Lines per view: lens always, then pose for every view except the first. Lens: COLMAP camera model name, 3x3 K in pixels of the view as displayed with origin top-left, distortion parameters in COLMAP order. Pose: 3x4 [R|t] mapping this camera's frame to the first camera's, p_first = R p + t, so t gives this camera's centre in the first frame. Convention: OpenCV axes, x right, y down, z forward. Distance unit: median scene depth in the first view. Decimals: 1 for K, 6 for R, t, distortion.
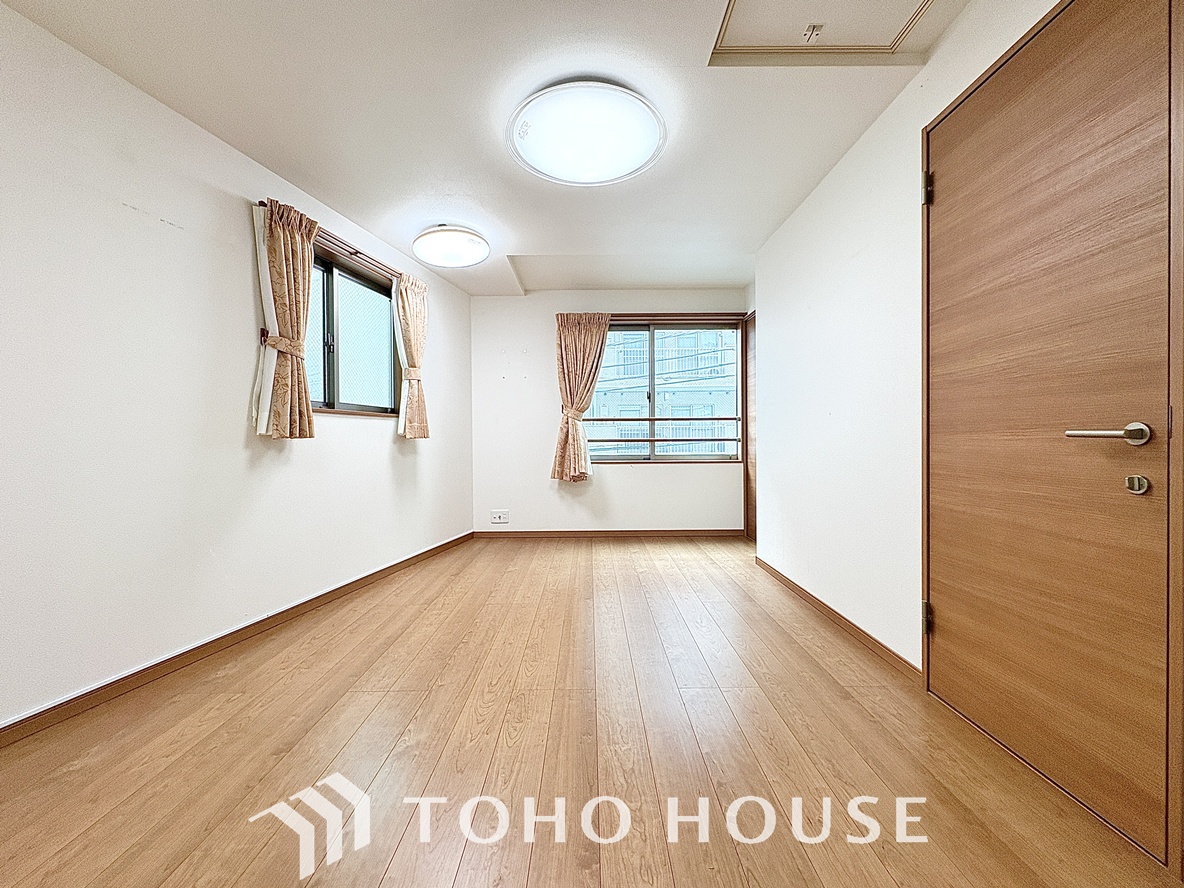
lens RADIAL K [[474.3, 0, 592.0], [0, 474.3, 444.0], [0, 0, 1]] dist [-0.000223, 0.000122]
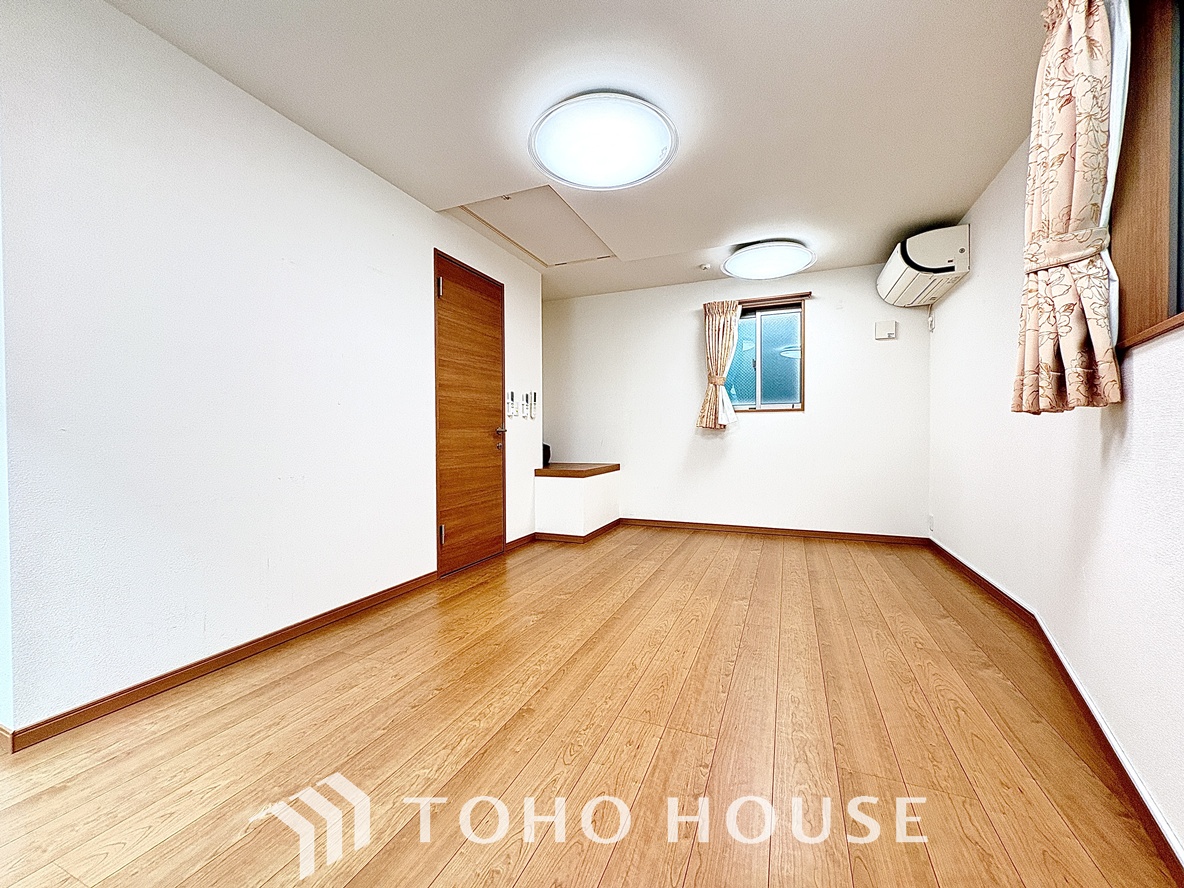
lens RADIAL K [[474.3, 0, 592.0], [0, 474.3, 444.0], [0, 0, 1]] dist [-0.000223, 0.000122]
pose [[-0.921651, 0.005788, 0.387977, -0.480520], [0.014967, 0.999675, 0.020640, 0.008159], [-0.387732, 0.024829, -0.921438, 2.420264]]
